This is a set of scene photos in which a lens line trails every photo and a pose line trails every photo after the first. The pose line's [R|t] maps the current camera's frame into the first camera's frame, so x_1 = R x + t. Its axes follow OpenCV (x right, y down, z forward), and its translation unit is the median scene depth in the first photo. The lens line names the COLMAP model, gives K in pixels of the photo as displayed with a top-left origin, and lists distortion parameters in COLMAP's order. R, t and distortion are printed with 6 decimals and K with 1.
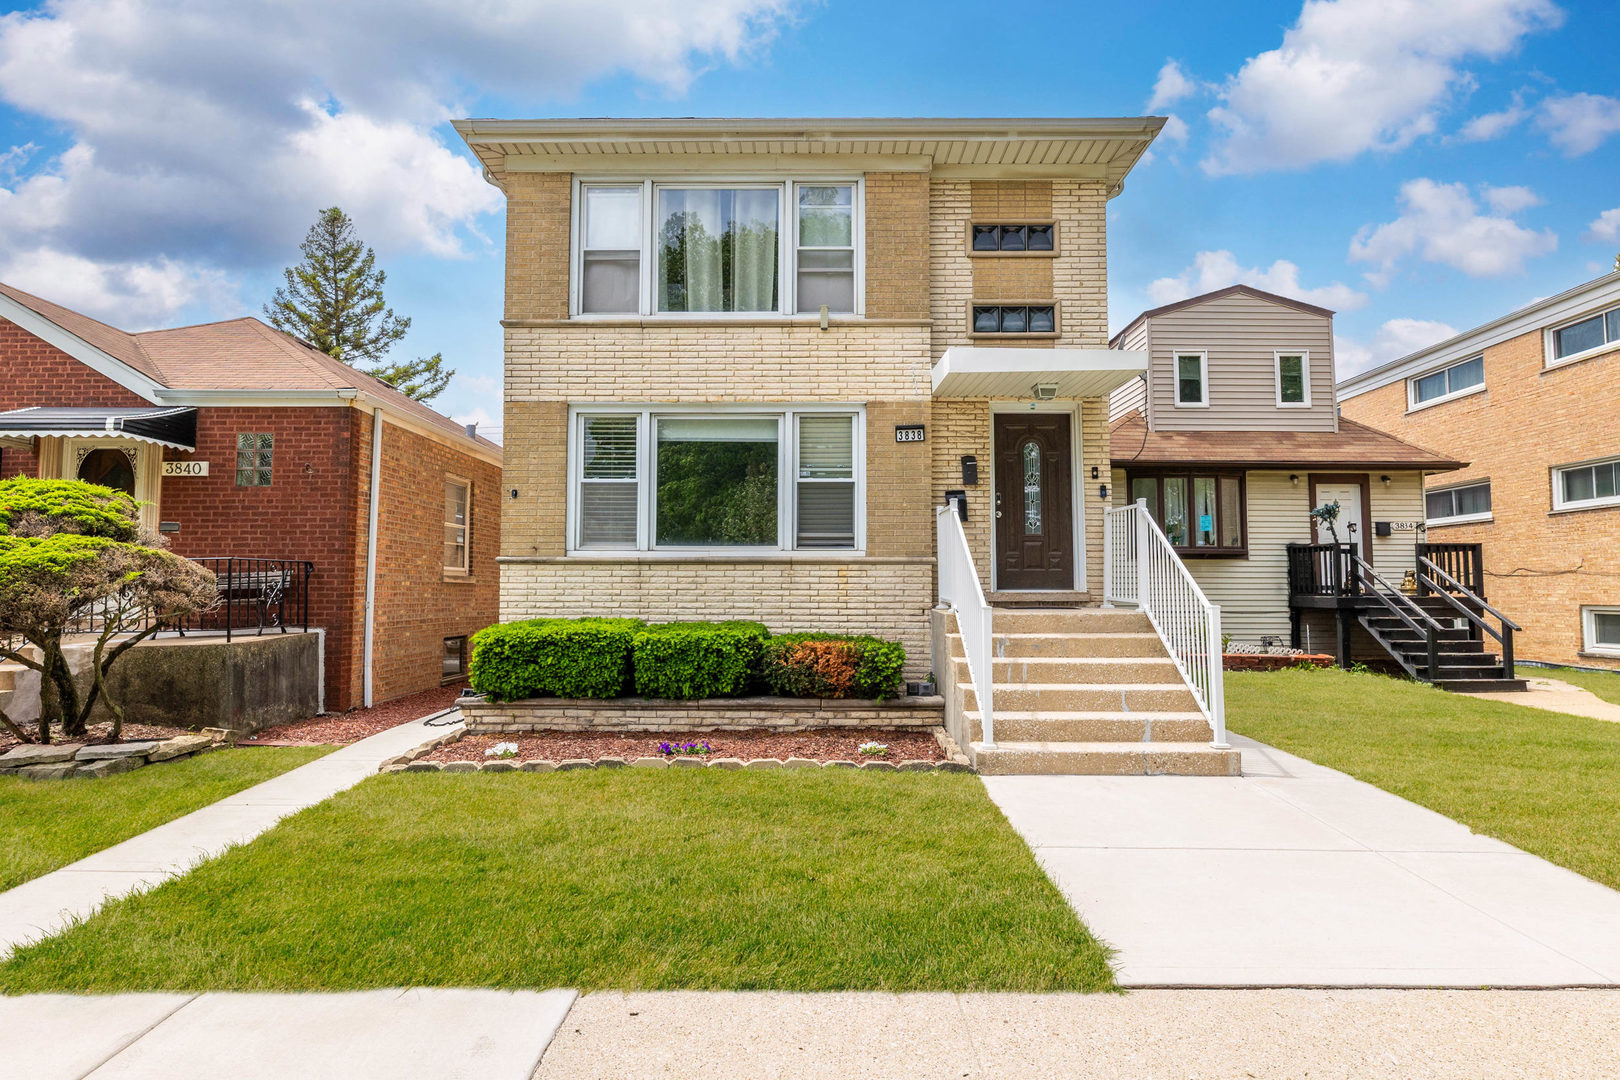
lens RADIAL K [[830.0, 0, 811.1], [0, 830.0, 534.7], [0, 0, 1]] dist [-0.002815, 0.000291]
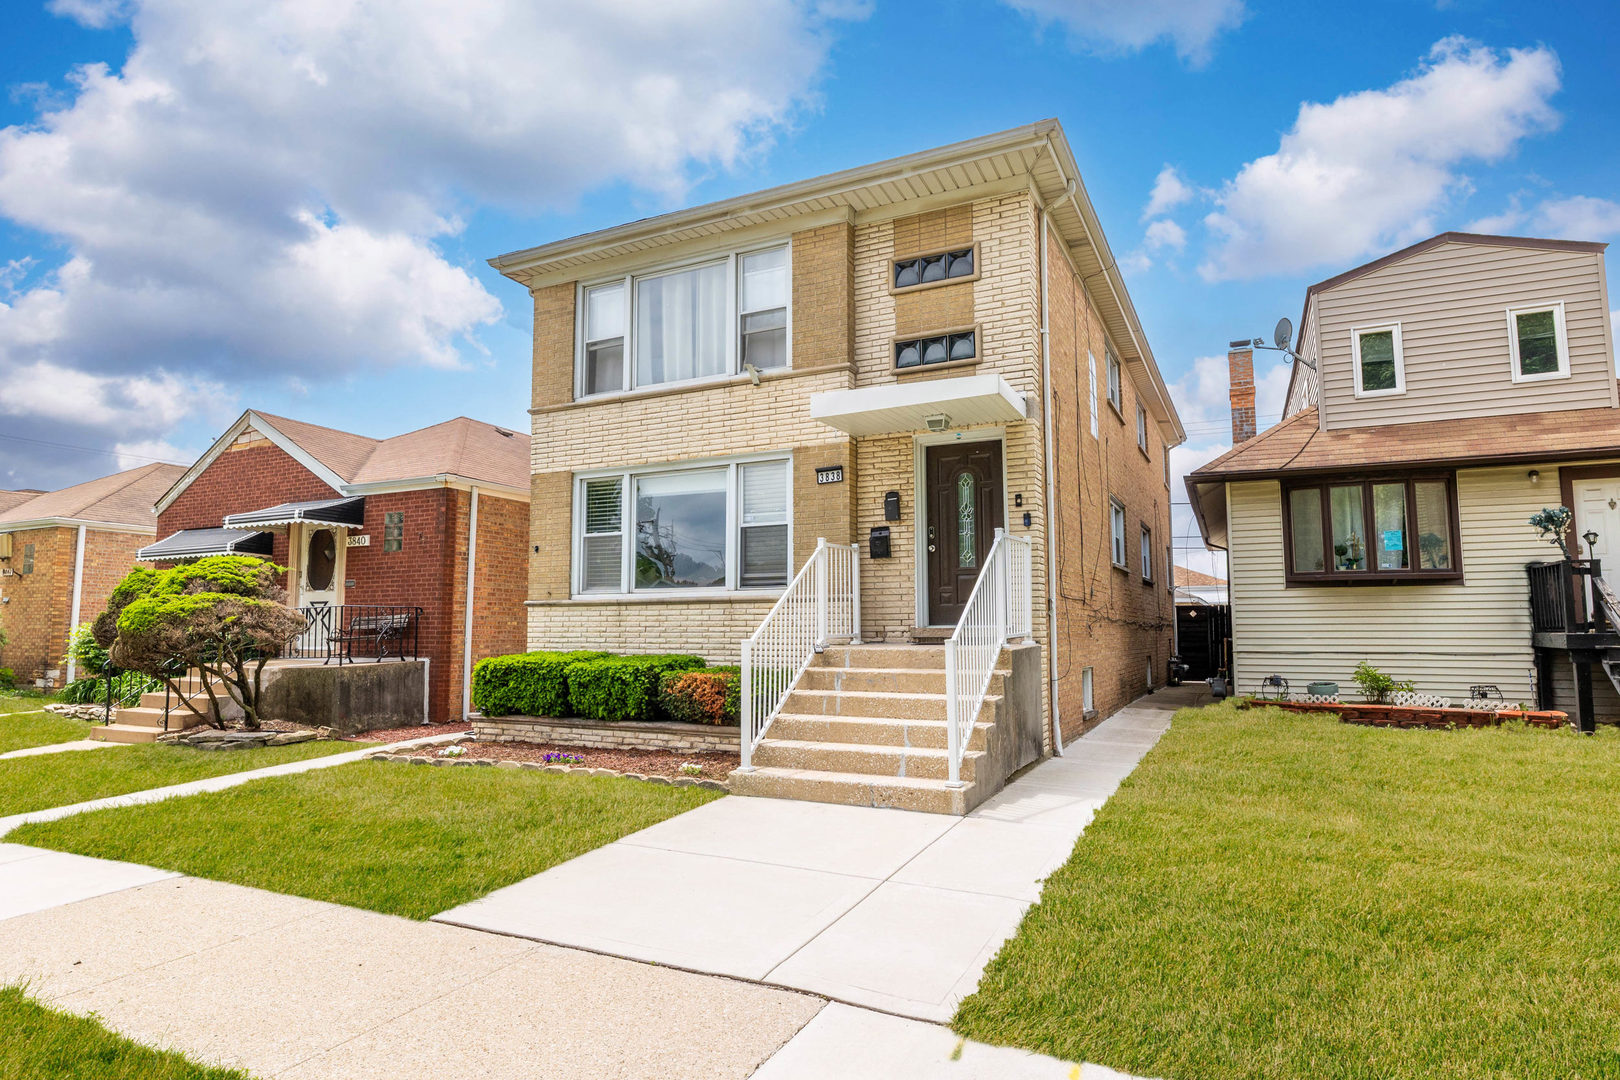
lens RADIAL K [[896.0, 0, 810.0], [0, 896.0, 540.0], [0, 0, 1]] dist [-0.002433, -0.001260]
pose [[0.900901, -0.047002, -0.431472, 0.566327], [0.032373, 0.998627, -0.041190, 0.004656], [0.432816, 0.023141, 0.901185, -0.018140]]
